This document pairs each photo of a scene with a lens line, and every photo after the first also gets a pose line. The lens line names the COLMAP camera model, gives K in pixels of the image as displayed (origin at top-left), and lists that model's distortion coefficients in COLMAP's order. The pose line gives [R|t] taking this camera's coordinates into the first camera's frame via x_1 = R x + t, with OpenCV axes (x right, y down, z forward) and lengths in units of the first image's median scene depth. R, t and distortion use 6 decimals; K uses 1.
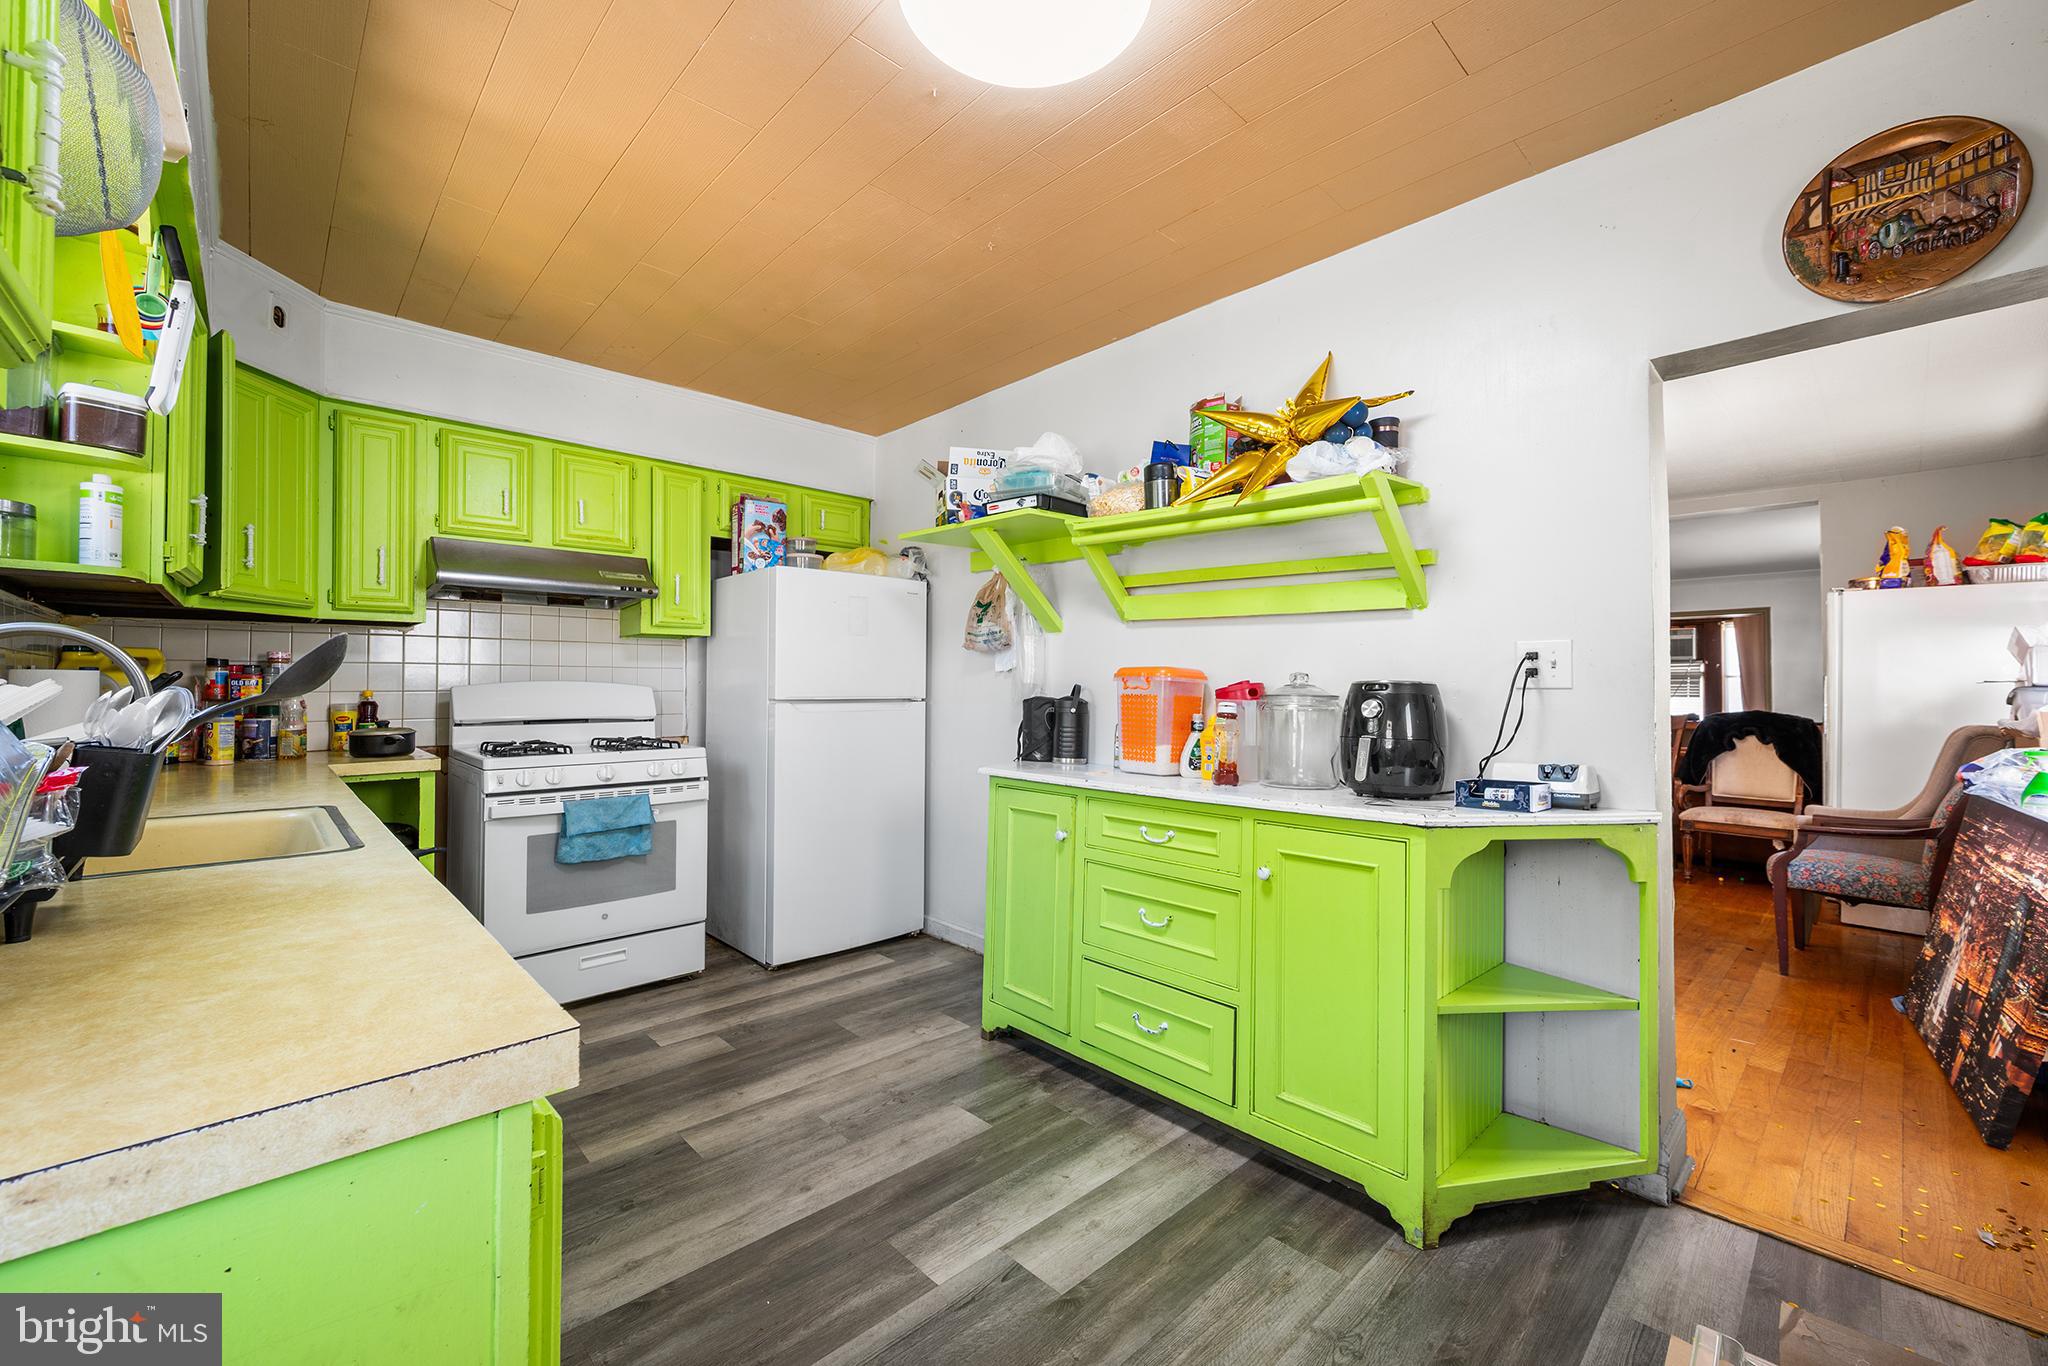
lens RADIAL K [[825.8, 0, 1007.9], [0, 825.8, 679.4], [0, 0, 1]] dist [-0.000075, -0.000052]
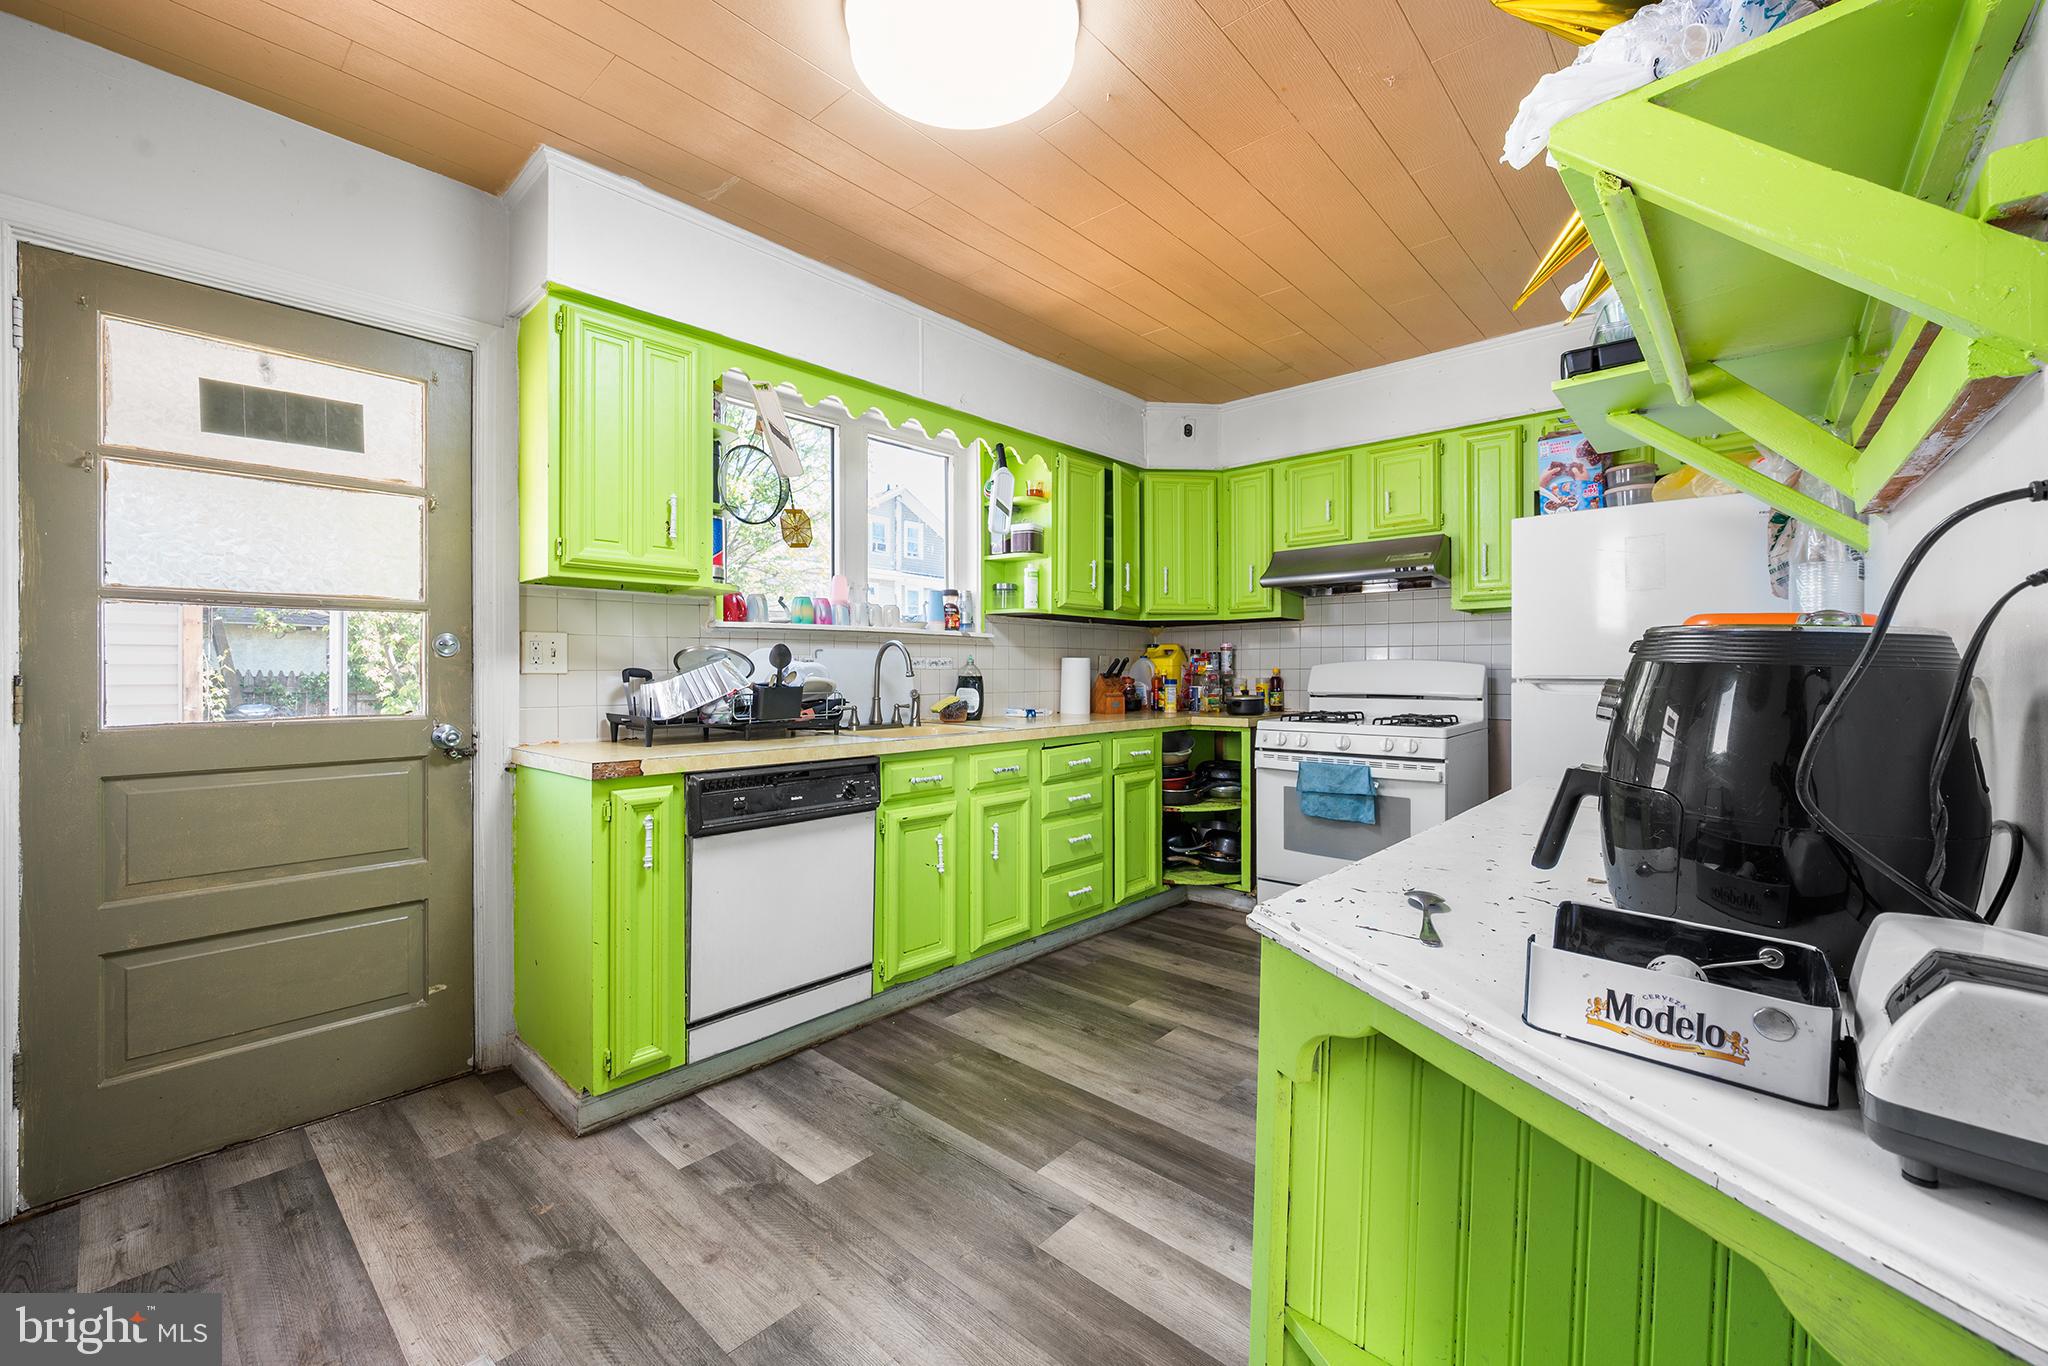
lens RADIAL K [[825.8, 0, 1019.6], [0, 825.8, 681.1], [0, 0, 1]] dist [-0.000075, -0.000052]
pose [[0.080235, 0.012036, -0.996703, 0.904373], [0.010817, 0.999858, 0.012945, 0.019130], [0.996717, -0.011820, 0.080094, 0.751372]]
